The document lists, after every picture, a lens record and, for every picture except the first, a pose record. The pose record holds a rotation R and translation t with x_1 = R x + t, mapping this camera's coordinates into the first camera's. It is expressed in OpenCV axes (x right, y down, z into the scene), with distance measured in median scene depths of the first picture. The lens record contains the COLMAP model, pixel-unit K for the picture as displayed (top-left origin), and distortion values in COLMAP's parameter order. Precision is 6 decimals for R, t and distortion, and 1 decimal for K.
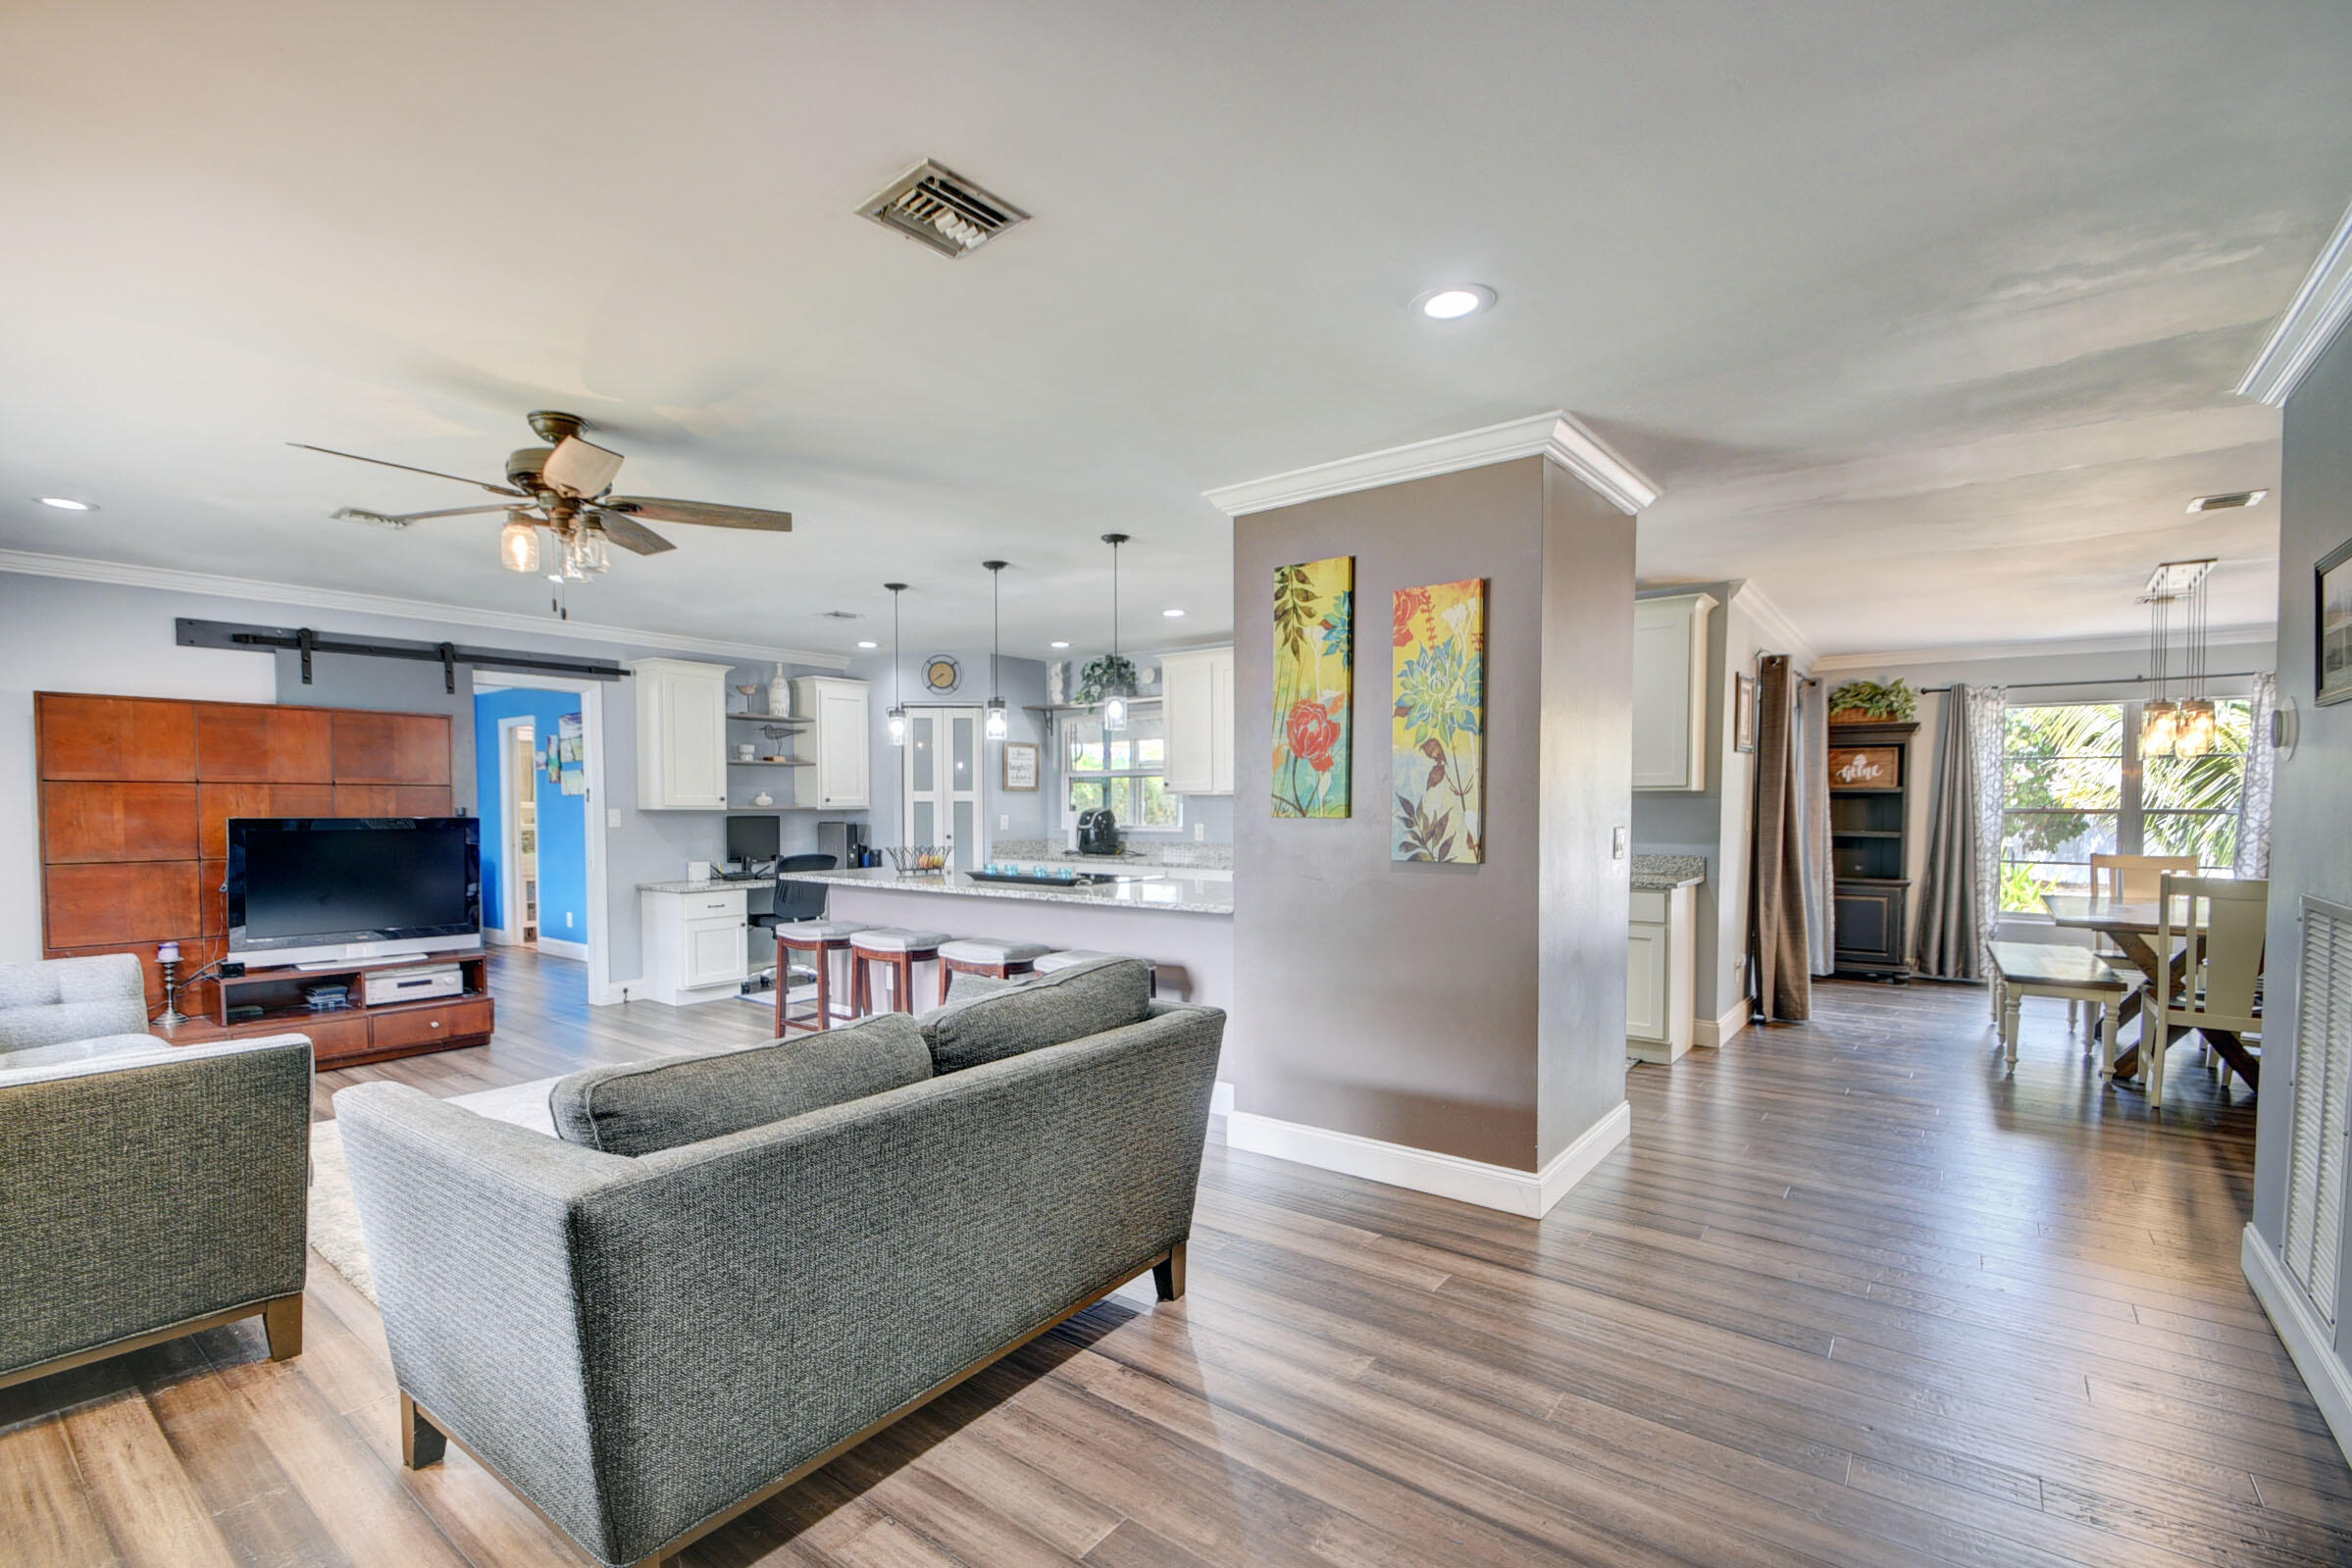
lens RADIAL K [[1037.9, 0, 1162.7], [0, 1037.9, 838.7], [0, 0, 1]] dist [0.003106, -0.010806]
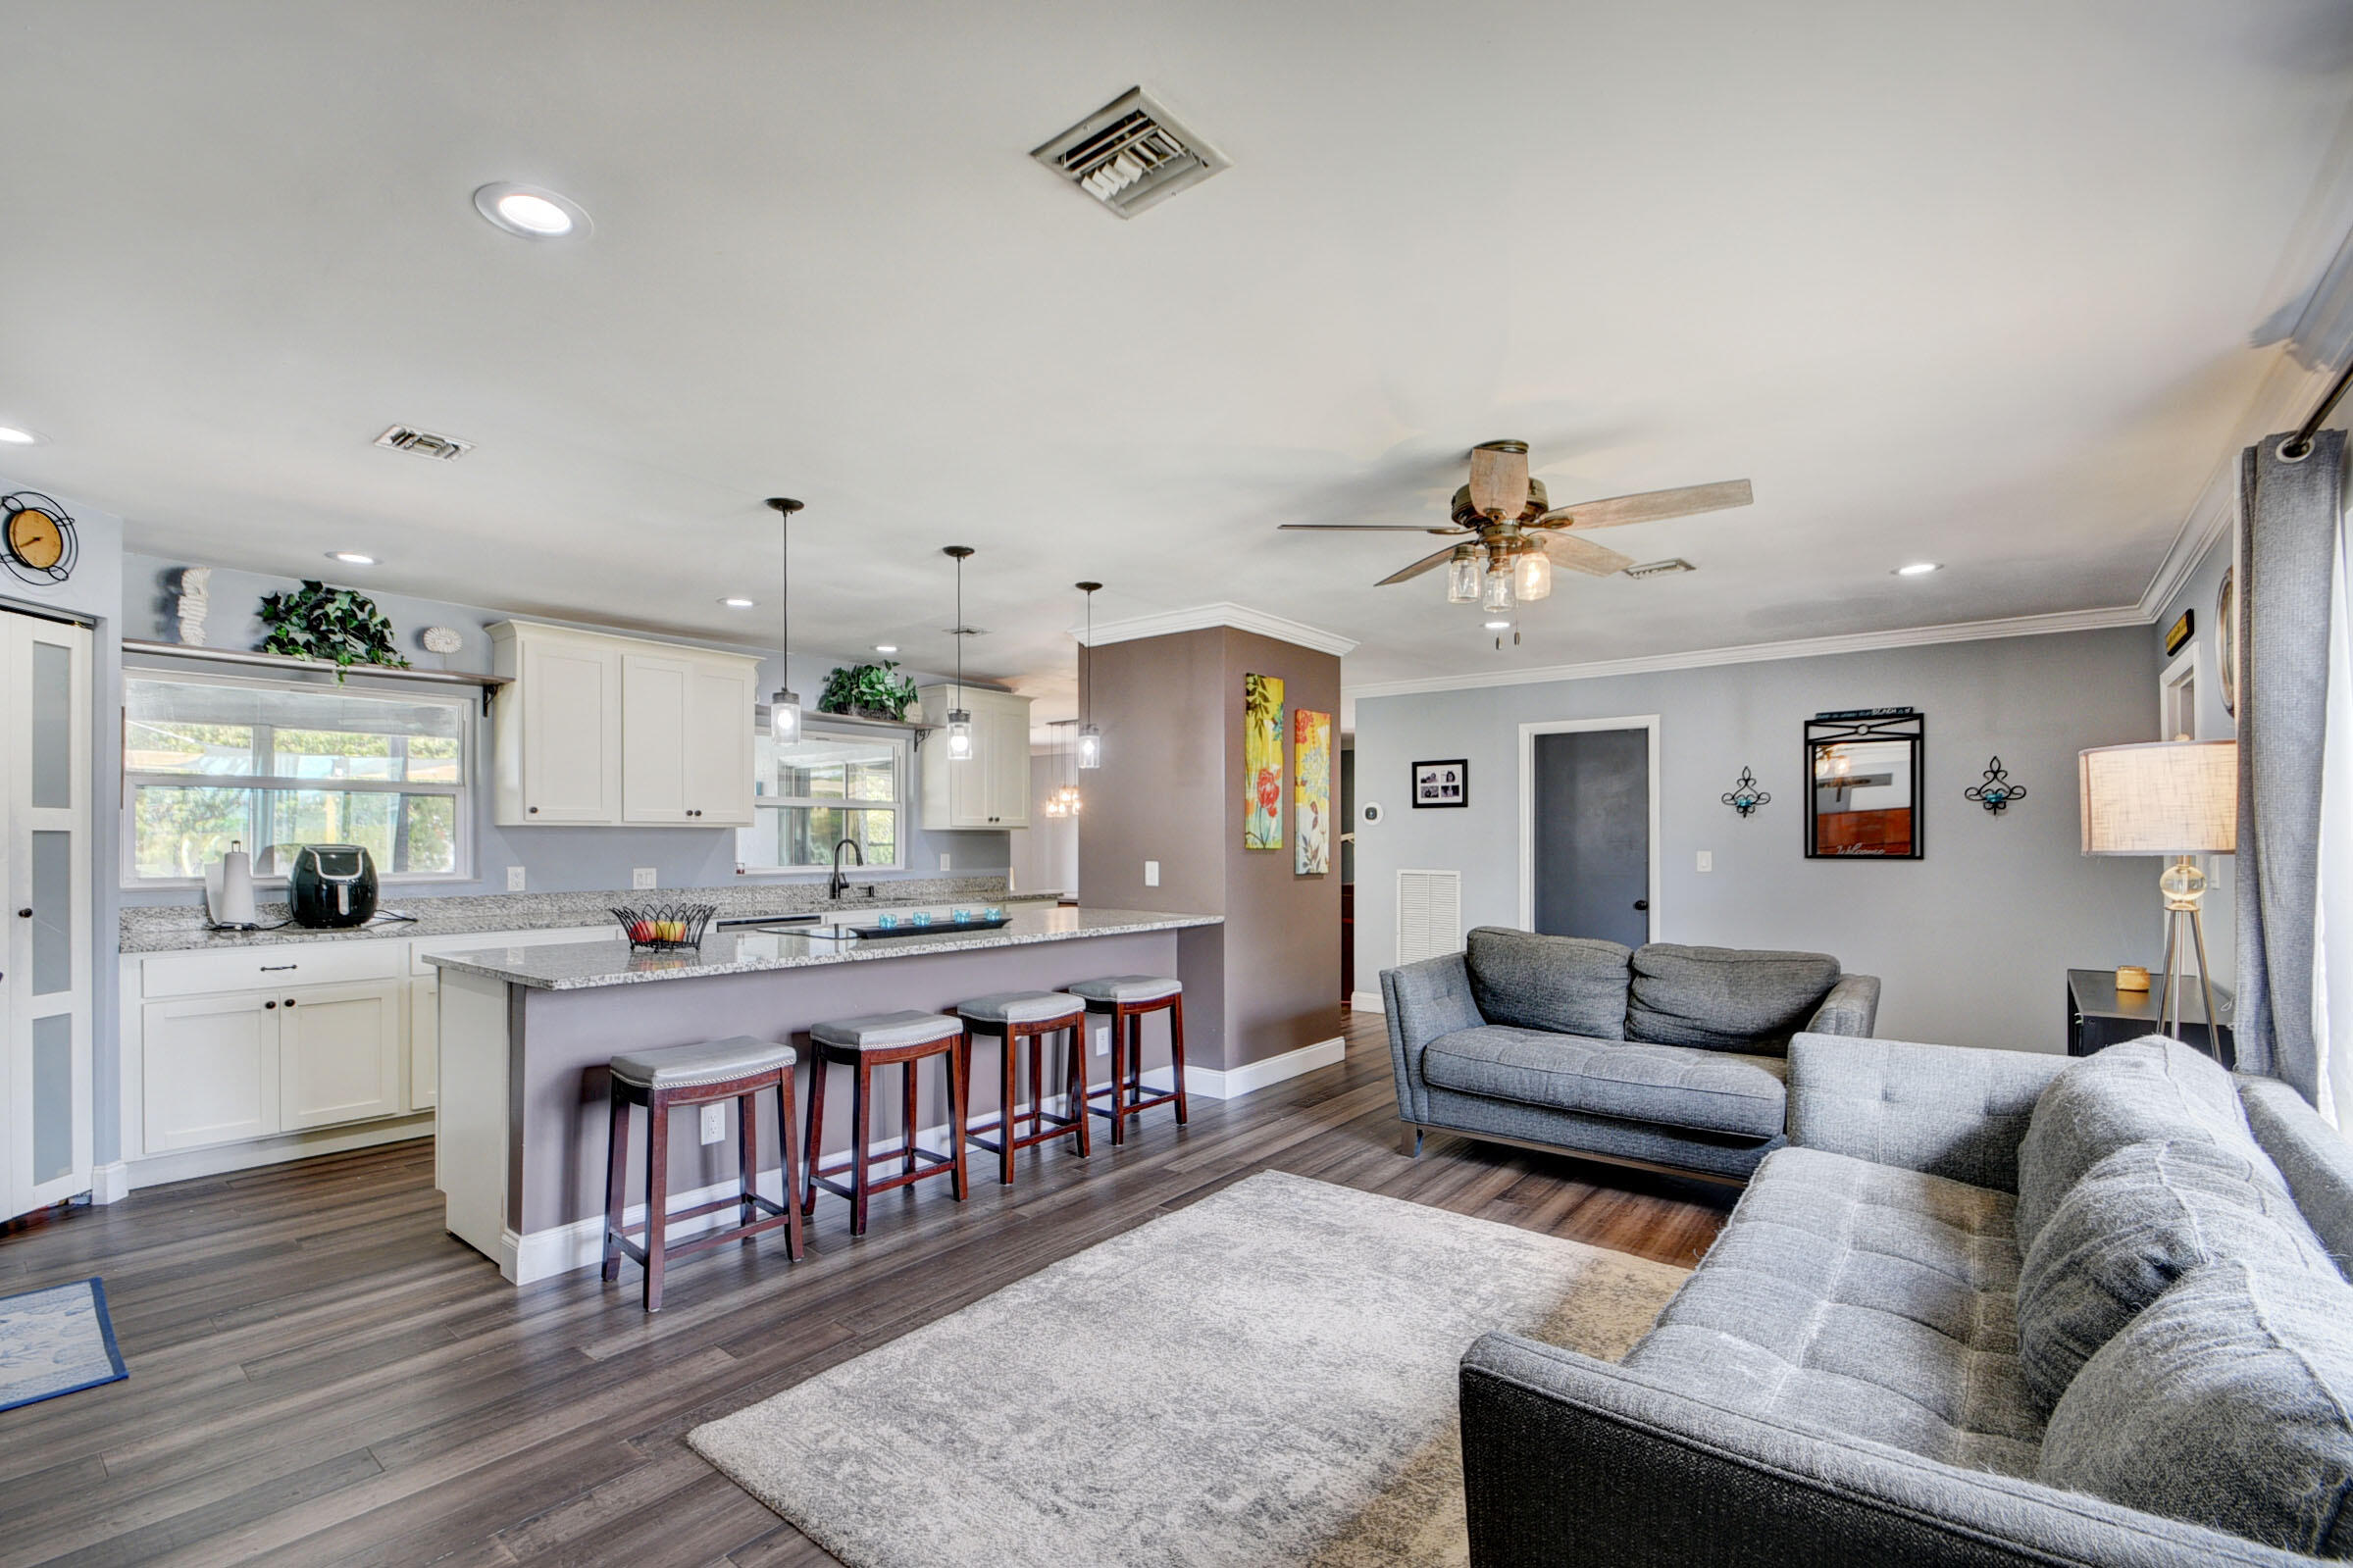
lens RADIAL K [[1038.4, 0, 1163.2], [0, 1038.4, 838.7], [0, 0, 1]] dist [0.003106, -0.010806]
pose [[0.021150, 0.003714, 0.999769, -0.758228], [0.032485, 0.999463, -0.004400, -0.018299], [-0.999248, 0.032570, 0.021018, 0.632896]]
